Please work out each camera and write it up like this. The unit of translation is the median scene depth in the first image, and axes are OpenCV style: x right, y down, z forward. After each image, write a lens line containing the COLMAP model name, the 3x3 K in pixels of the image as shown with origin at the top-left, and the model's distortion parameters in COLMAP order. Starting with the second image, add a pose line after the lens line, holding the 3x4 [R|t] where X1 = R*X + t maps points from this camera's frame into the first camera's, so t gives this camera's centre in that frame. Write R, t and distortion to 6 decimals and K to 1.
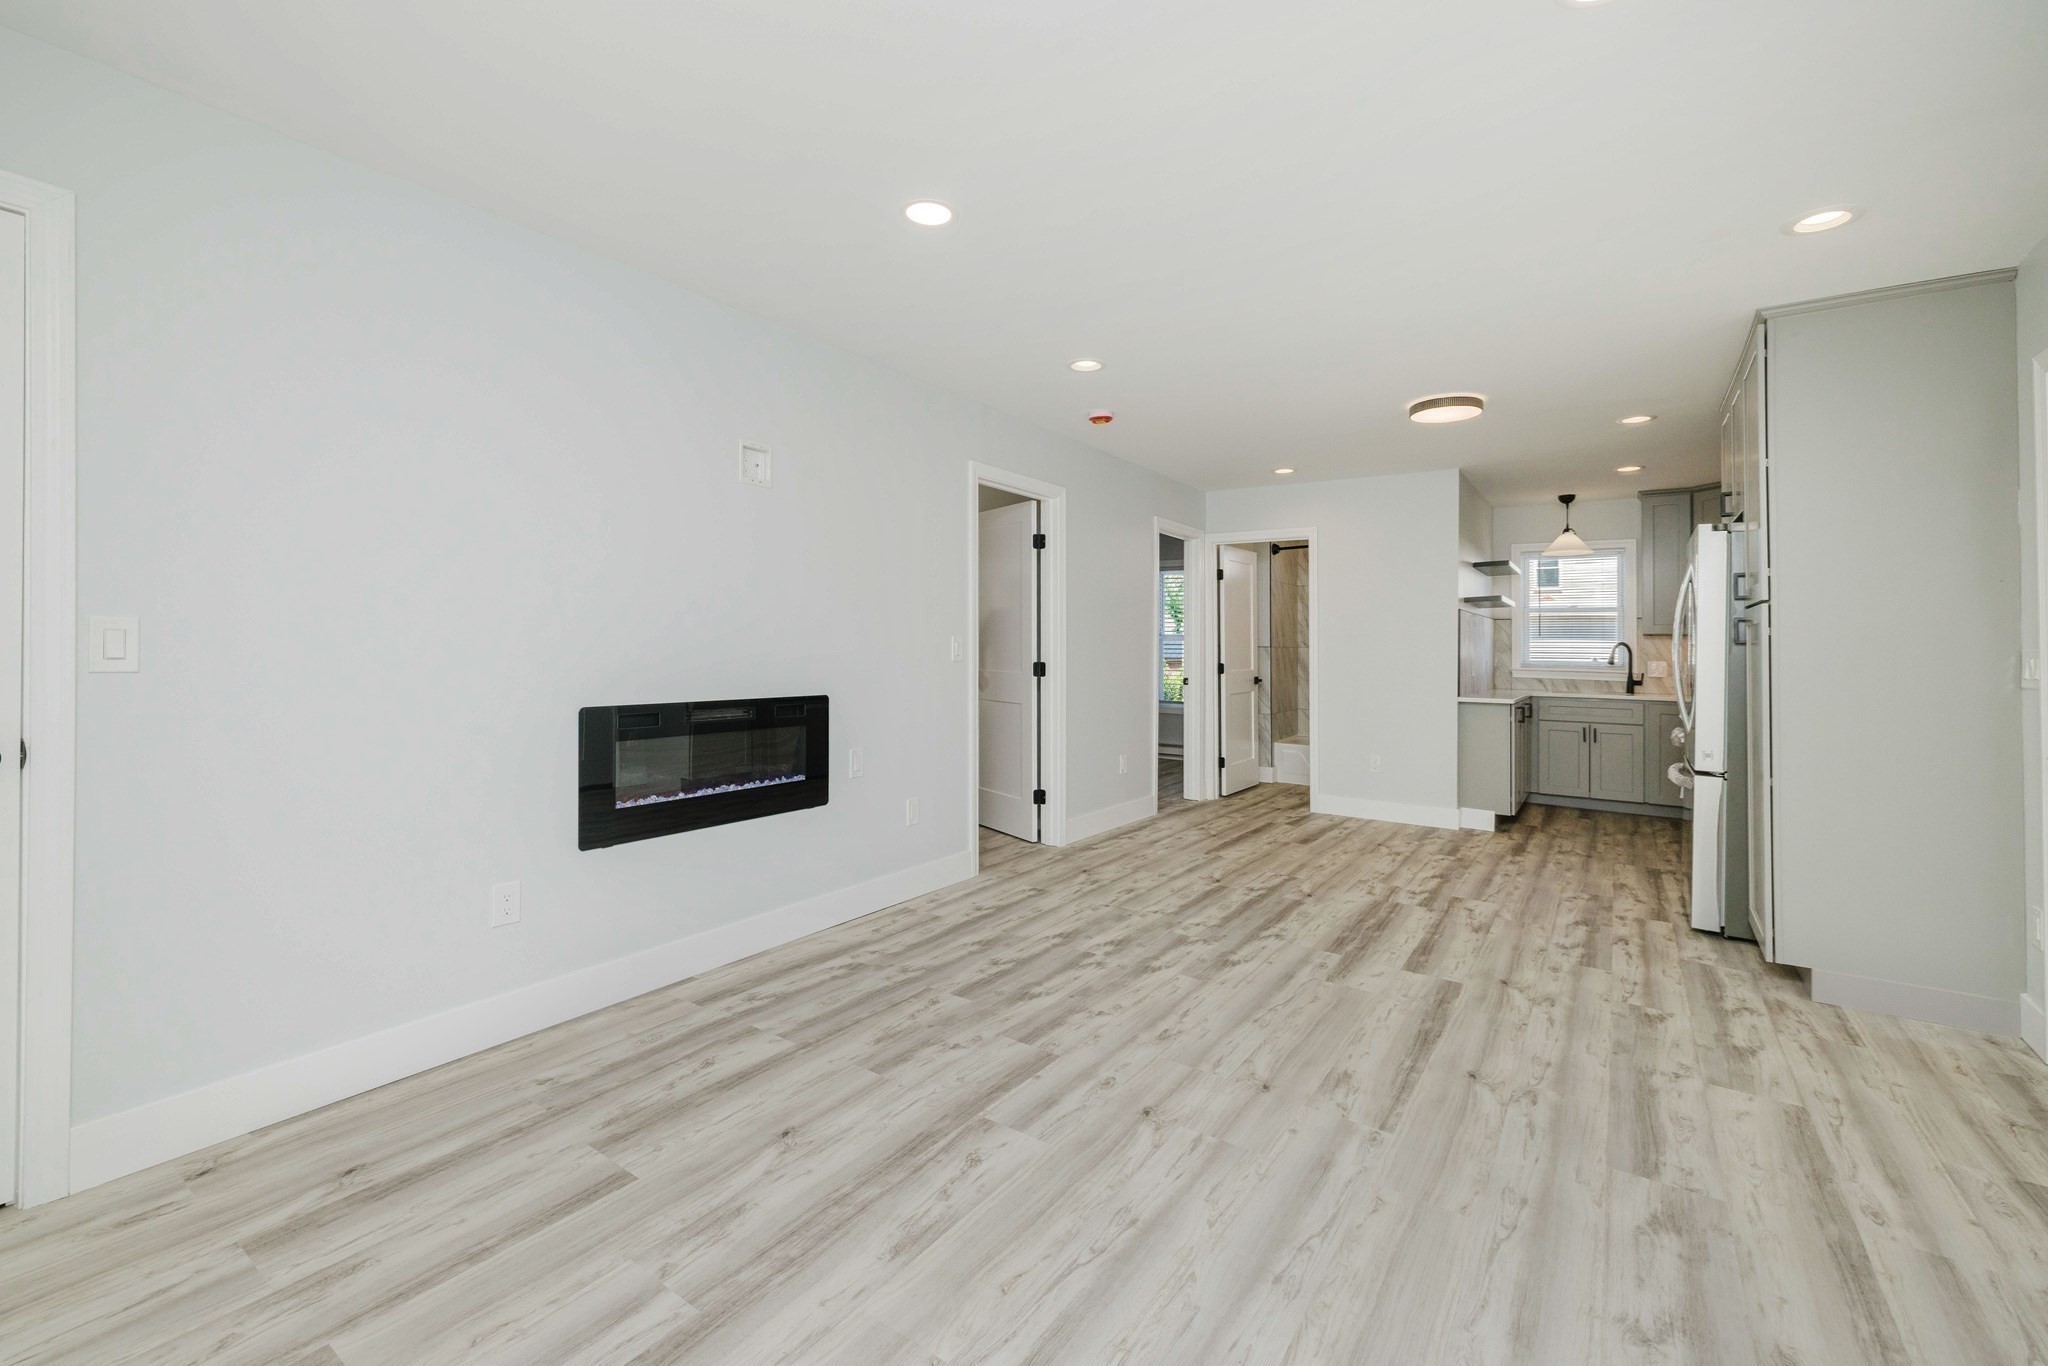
lens RADIAL K [[865.6, 0, 1025.7], [0, 865.6, 653.4], [0, 0, 1]] dist [0.003493, 0.001040]
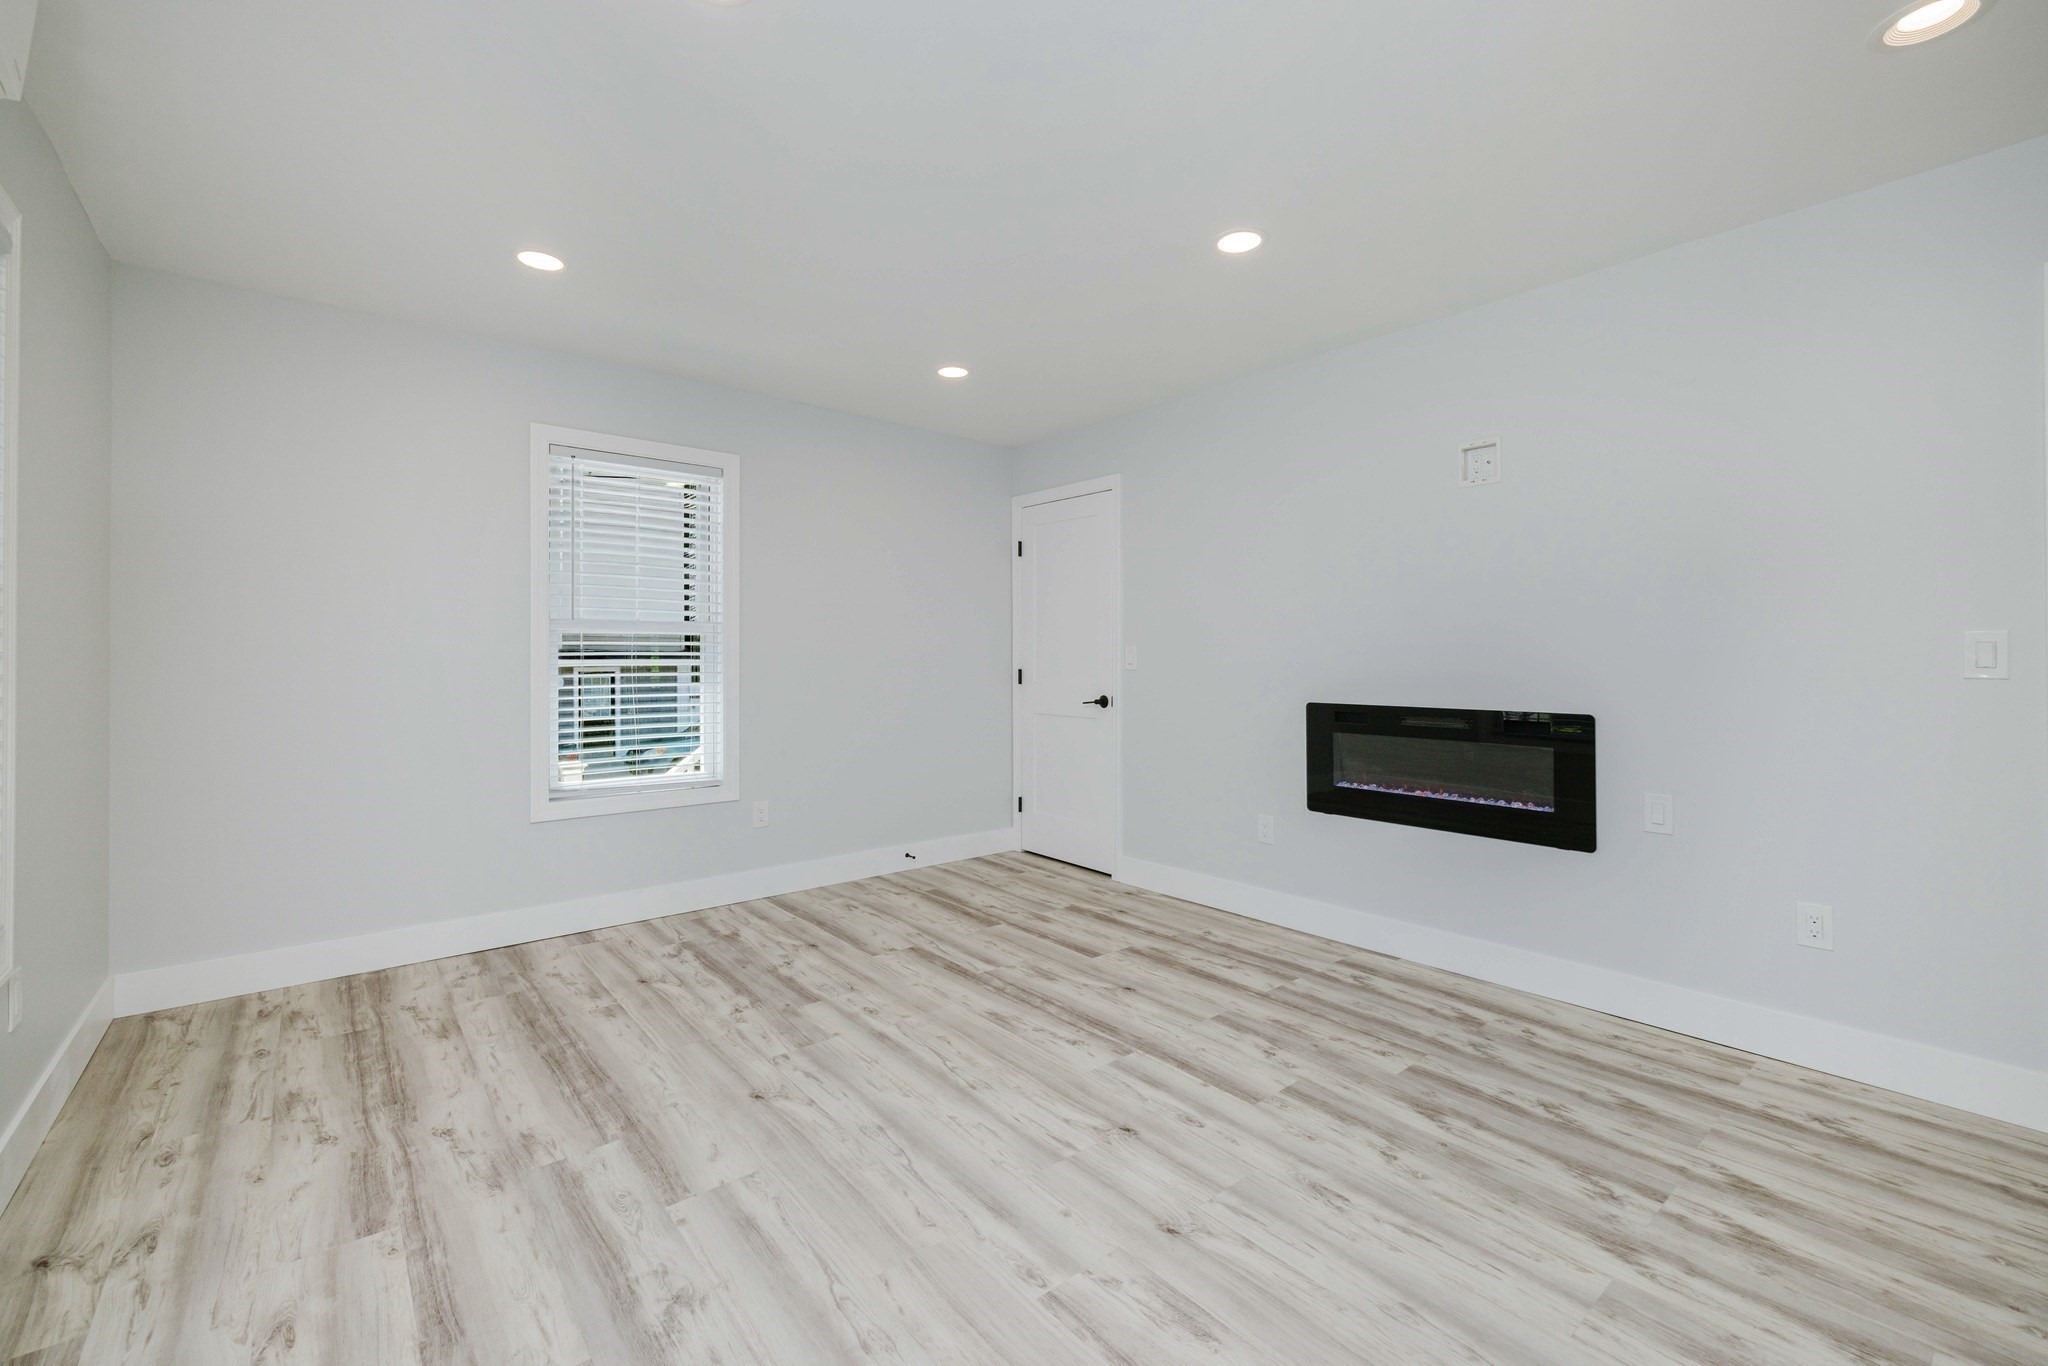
lens RADIAL K [[865.6, 0, 1018.8], [0, 865.6, 674.8], [0, 0, 1]] dist [0.003493, 0.001040]
pose [[-0.275424, 0.000642, -0.961323, 0.879176], [-0.014184, 0.999888, 0.004731, 0.019188], [0.961218, 0.014938, -0.275384, 0.918061]]
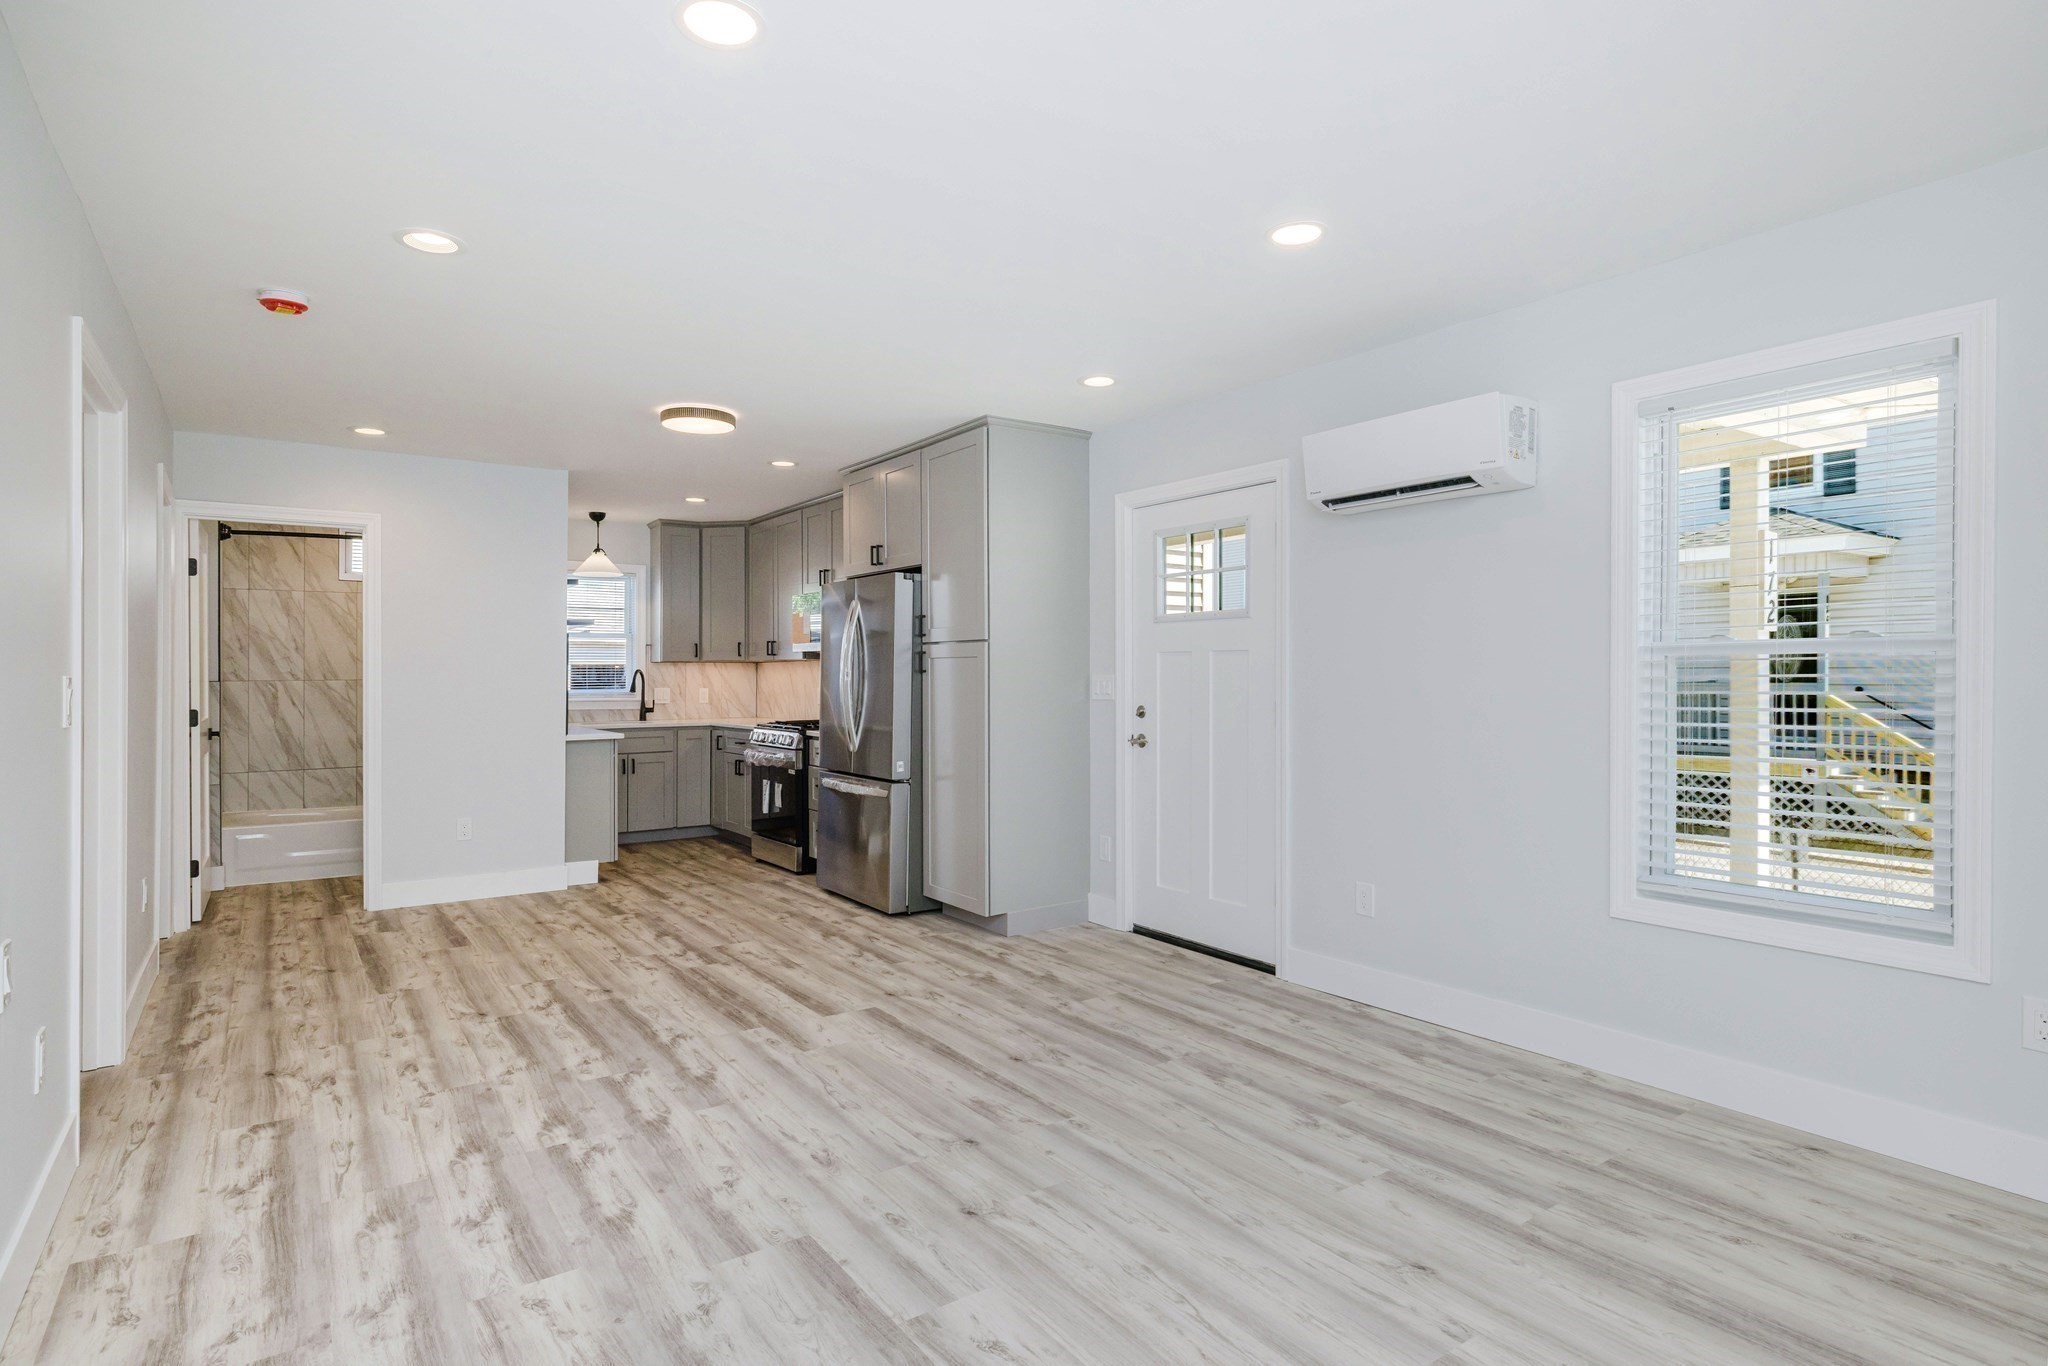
lens RADIAL K [[1045.2, 0, 1008.2], [0, 1045.2, 676.4], [0, 0, 1]] dist [0.000106, 0.001537]
pose [[0.351285, -0.016306, 0.936126, -0.677249], [0.017318, 0.999790, 0.010916, -0.025704], [-0.936108, 0.012377, 0.351494, 0.466383]]
